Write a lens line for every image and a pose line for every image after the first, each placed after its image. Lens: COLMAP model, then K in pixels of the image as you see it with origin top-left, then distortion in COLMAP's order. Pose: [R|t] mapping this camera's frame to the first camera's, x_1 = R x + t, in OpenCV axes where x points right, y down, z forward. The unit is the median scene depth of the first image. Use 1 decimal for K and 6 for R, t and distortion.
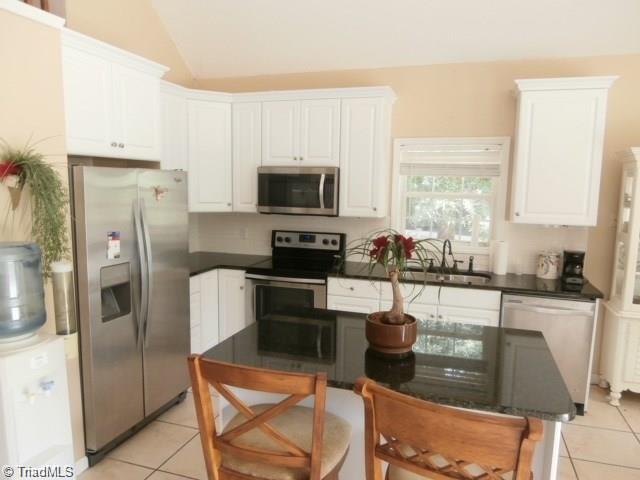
lens RADIAL K [[451.6, 0, 320.9], [0, 451.6, 239.9], [0, 0, 1]] dist [-0.031686, 0.001936]
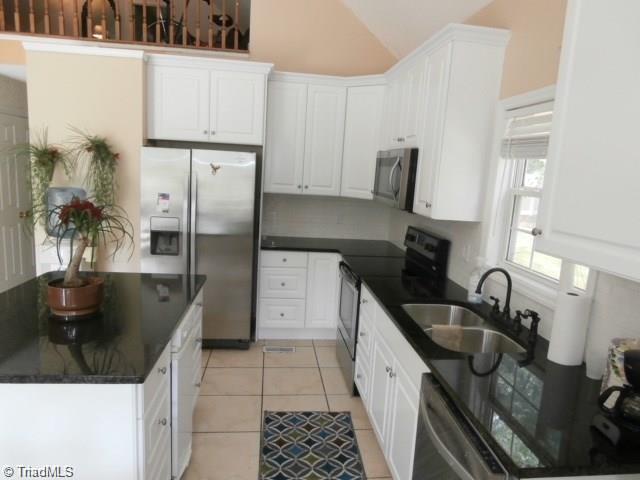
lens RADIAL K [[451.6, 0, 320.9], [0, 451.6, 239.9], [0, 0, 1]] dist [-0.031686, 0.001936]
pose [[0.455685, 0.147643, -0.877811, 0.715326], [-0.156833, 0.984038, 0.084096, -0.050298], [0.876216, 0.099349, 0.471567, 0.547752]]
